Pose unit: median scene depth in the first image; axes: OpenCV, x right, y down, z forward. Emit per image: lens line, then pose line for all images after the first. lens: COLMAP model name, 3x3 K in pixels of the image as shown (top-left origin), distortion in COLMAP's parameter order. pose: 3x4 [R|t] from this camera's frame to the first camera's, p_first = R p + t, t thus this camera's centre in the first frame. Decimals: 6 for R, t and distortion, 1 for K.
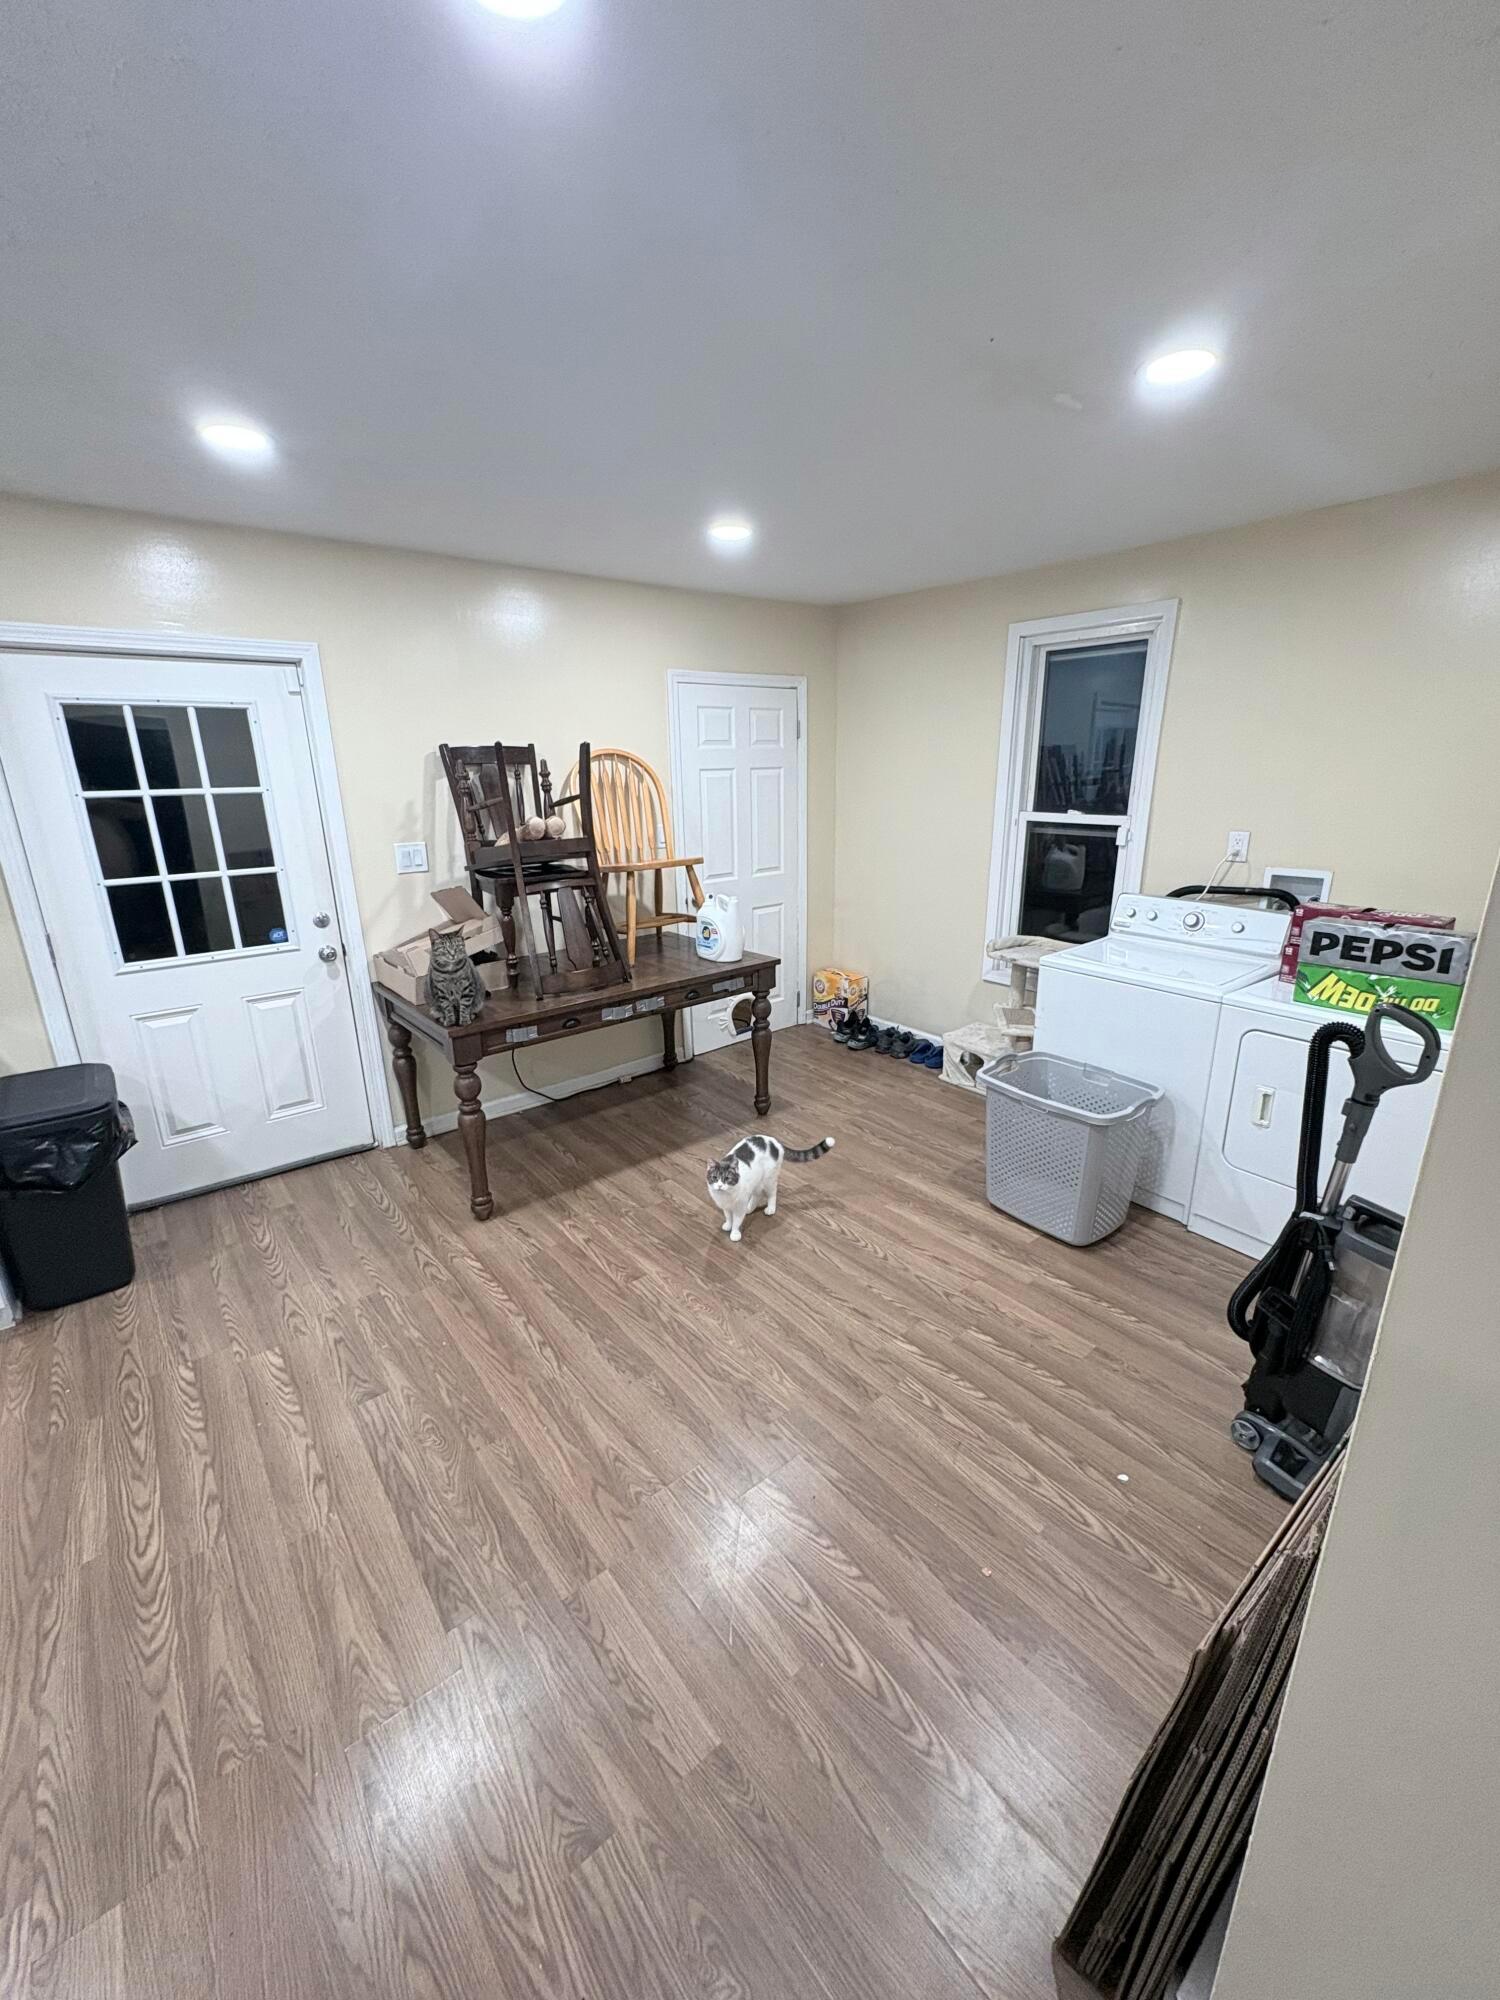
lens RADIAL K [[793.0, 0, 755.6], [0, 793.0, 998.3], [0, 0, 1]] dist [-0.000675, -0.000089]
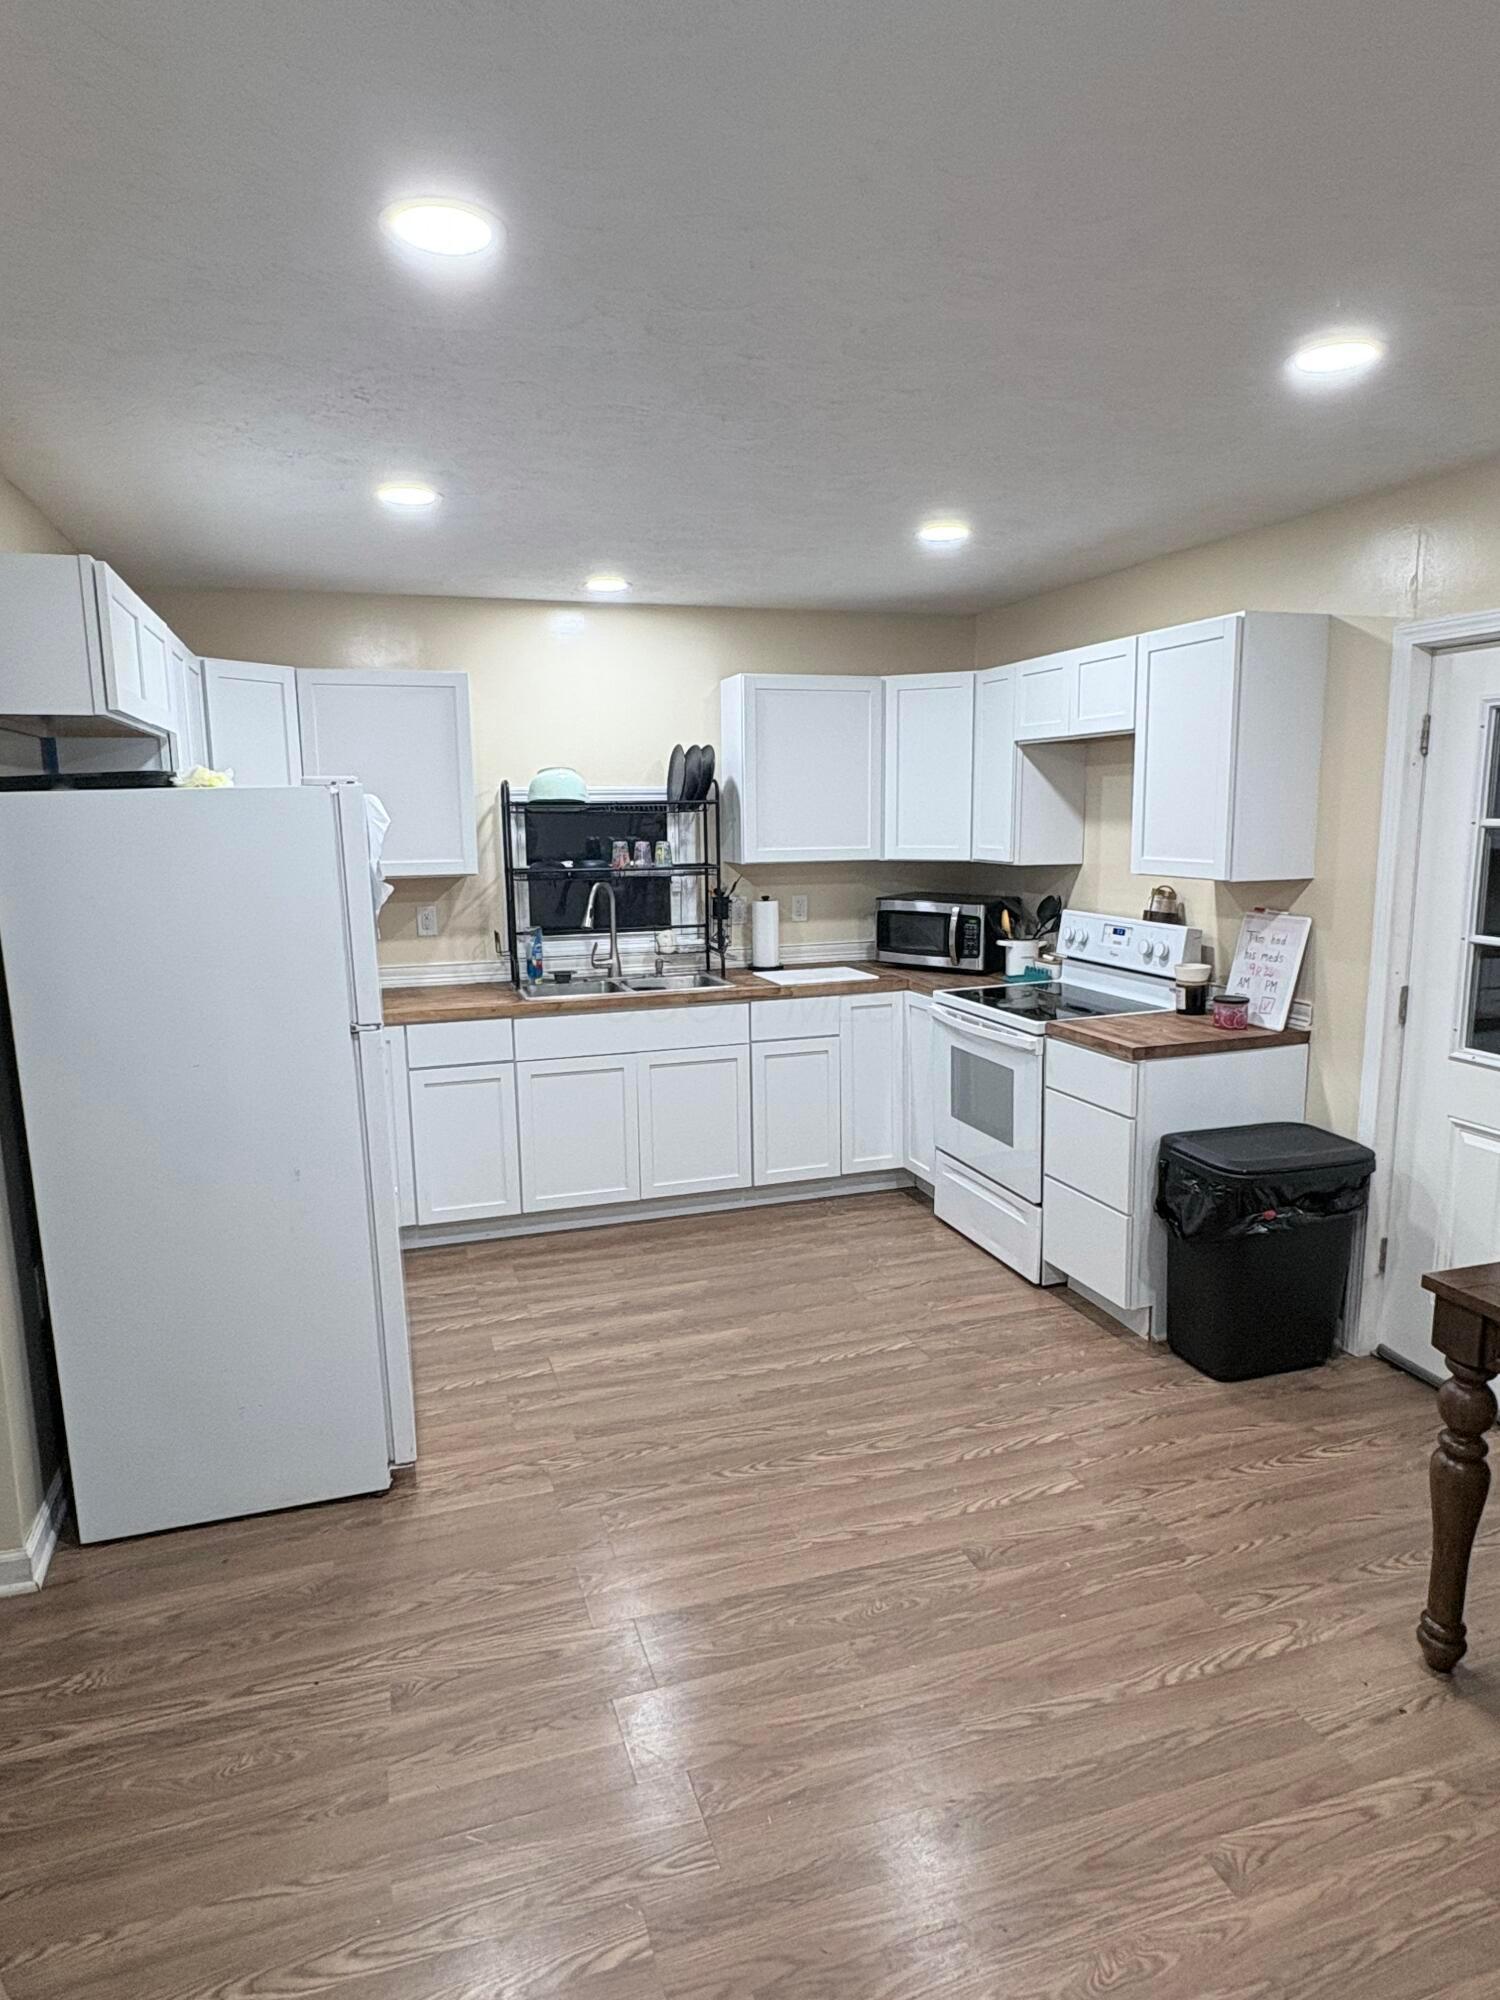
lens RADIAL K [[1212.8, 0, 752.4], [0, 1212.8, 1001.8], [0, 0, 1]] dist [0.001458, 0.000695]
pose [[-0.362504, 0.172197, -0.915936, 0.740021], [-0.244955, 0.930626, 0.271906, -0.360055], [0.899215, 0.322931, -0.295175, 1.146595]]
